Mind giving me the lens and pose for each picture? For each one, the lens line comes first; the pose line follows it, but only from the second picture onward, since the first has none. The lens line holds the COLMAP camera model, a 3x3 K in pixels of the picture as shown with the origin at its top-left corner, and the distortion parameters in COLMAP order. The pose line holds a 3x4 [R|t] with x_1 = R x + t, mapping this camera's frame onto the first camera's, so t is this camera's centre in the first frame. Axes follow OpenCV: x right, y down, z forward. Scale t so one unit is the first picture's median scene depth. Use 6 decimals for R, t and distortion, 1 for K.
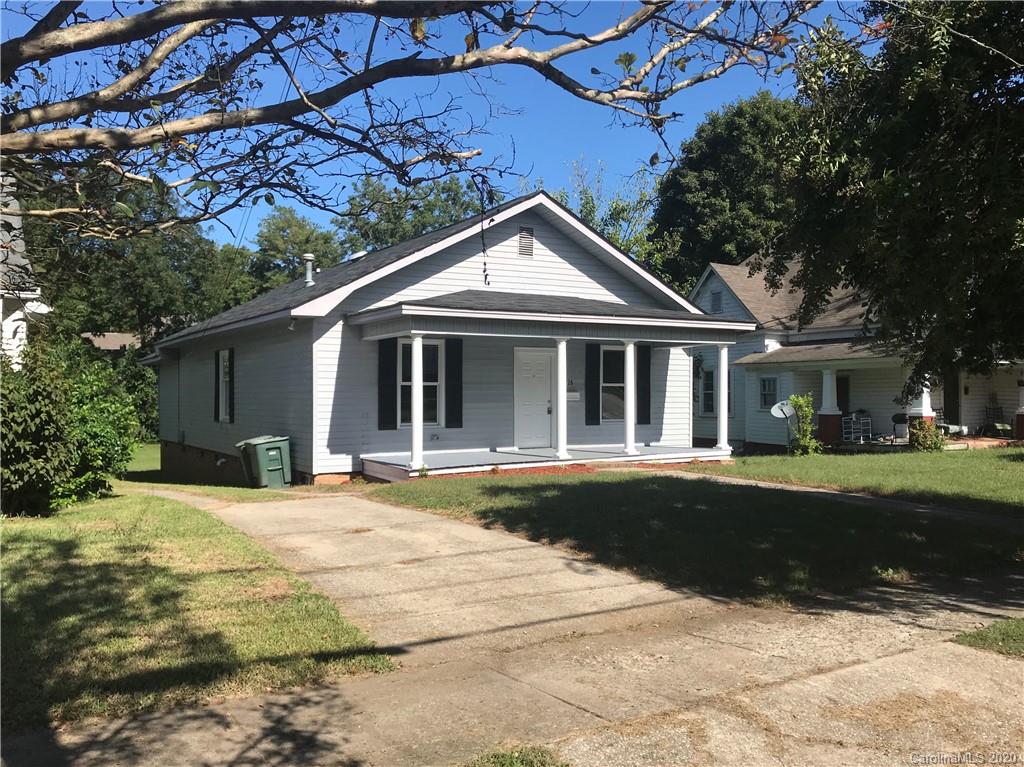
lens RADIAL K [[873.2, 0, 512.0], [0, 873.2, 383.5], [0, 0, 1]] dist [0.080094, -0.159850]
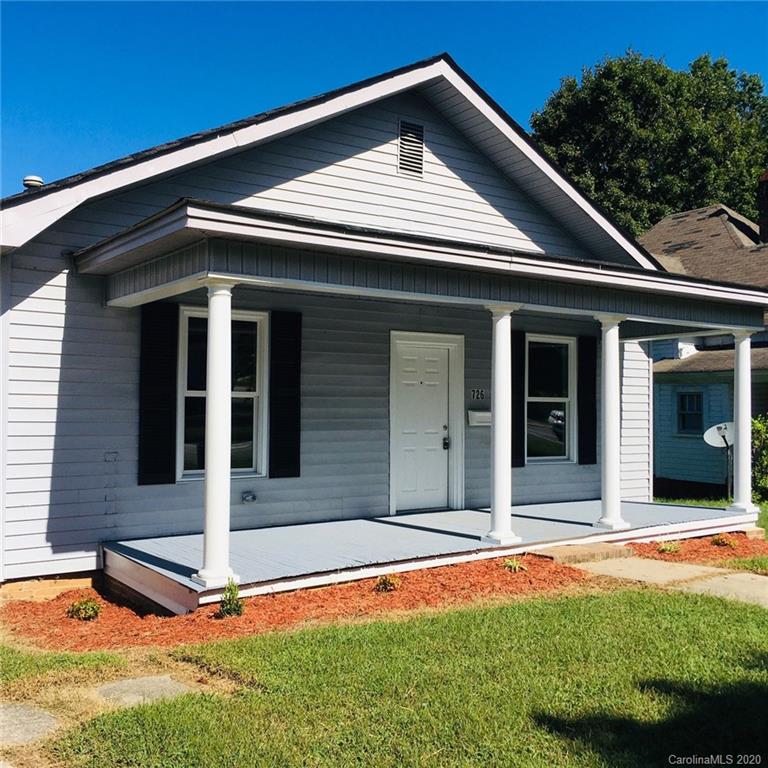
lens RADIAL K [[868.7, 0, 384.0], [0, 868.7, 384.0], [0, 0, 1]] dist [0.061854, -0.081647]
pose [[0.995892, 0.010213, 0.089969, -0.052992], [-0.008825, 0.999836, -0.015807, 0.001229], [-0.090116, 0.014948, 0.995819, 0.448971]]
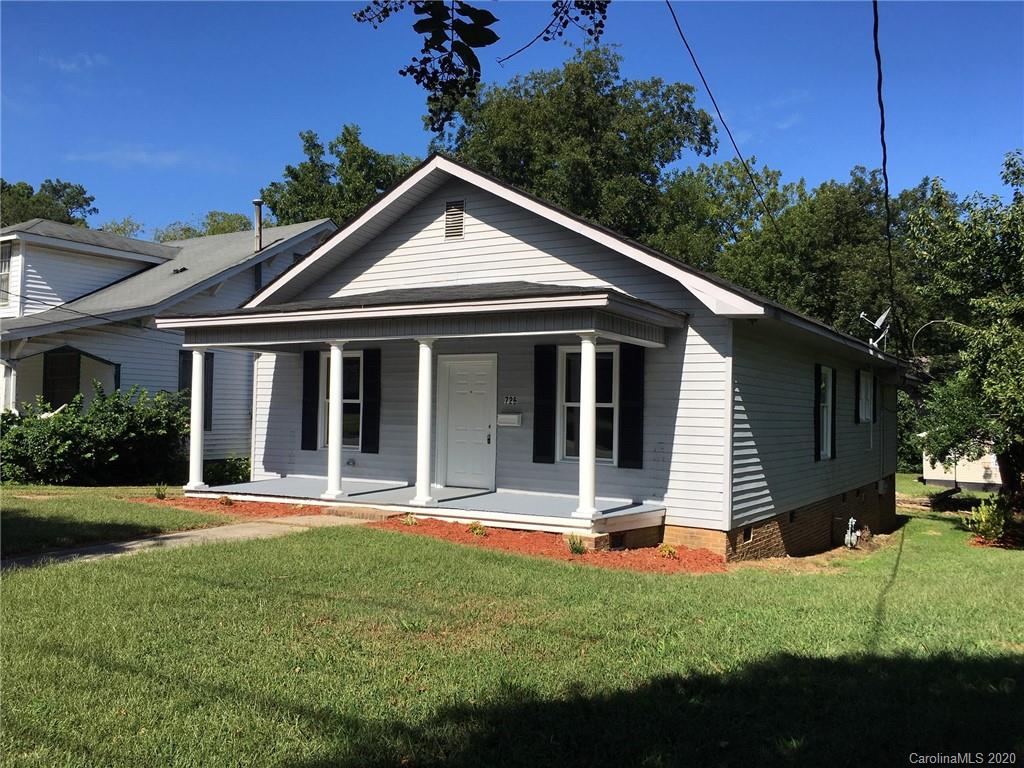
lens RADIAL K [[885.1, 0, 512.0], [0, 885.1, 384.0], [0, 0, 1]] dist [0.034576, -0.002195]
pose [[0.463972, -0.016149, -0.885703, 0.755186], [-0.008891, 0.999699, -0.022885, 0.001511], [0.885805, 0.018492, 0.463689, 0.703292]]
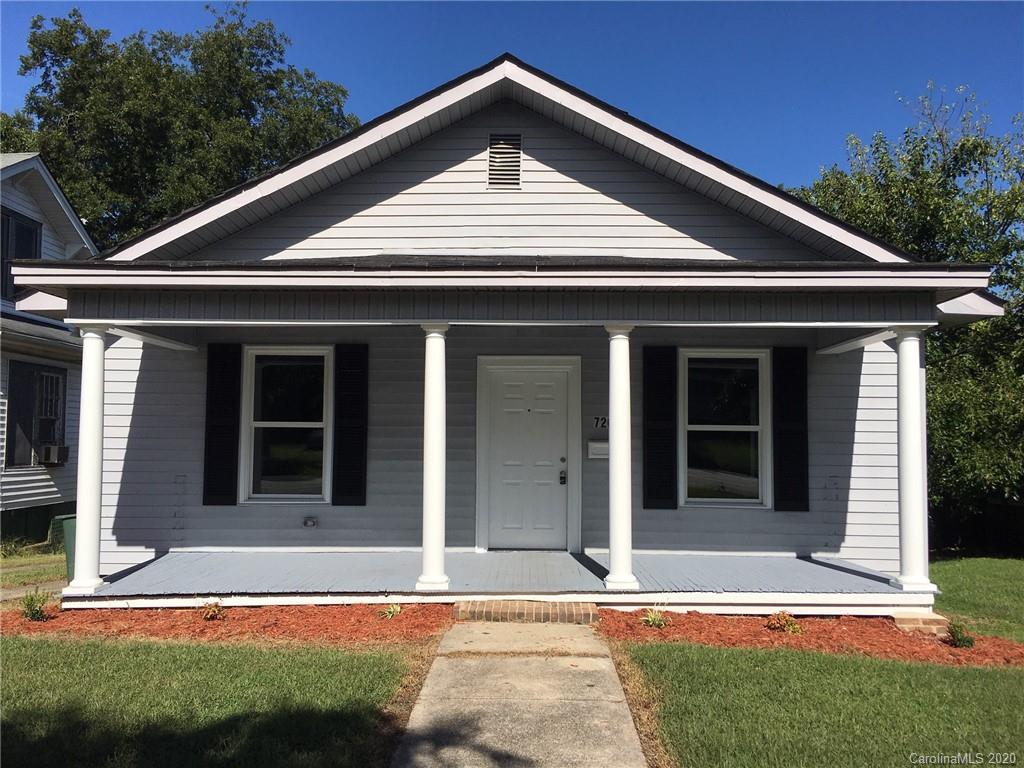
lens RADIAL K [[877.5, 0, 512.0], [0, 877.5, 384.0], [0, 0, 1]] dist [0.042652, -0.012609]
pose [[0.848373, -0.024623, -0.528827, 0.310017], [-0.001959, 0.998765, -0.049647, 0.001590], [0.529396, 0.043155, 0.847277, 0.568163]]
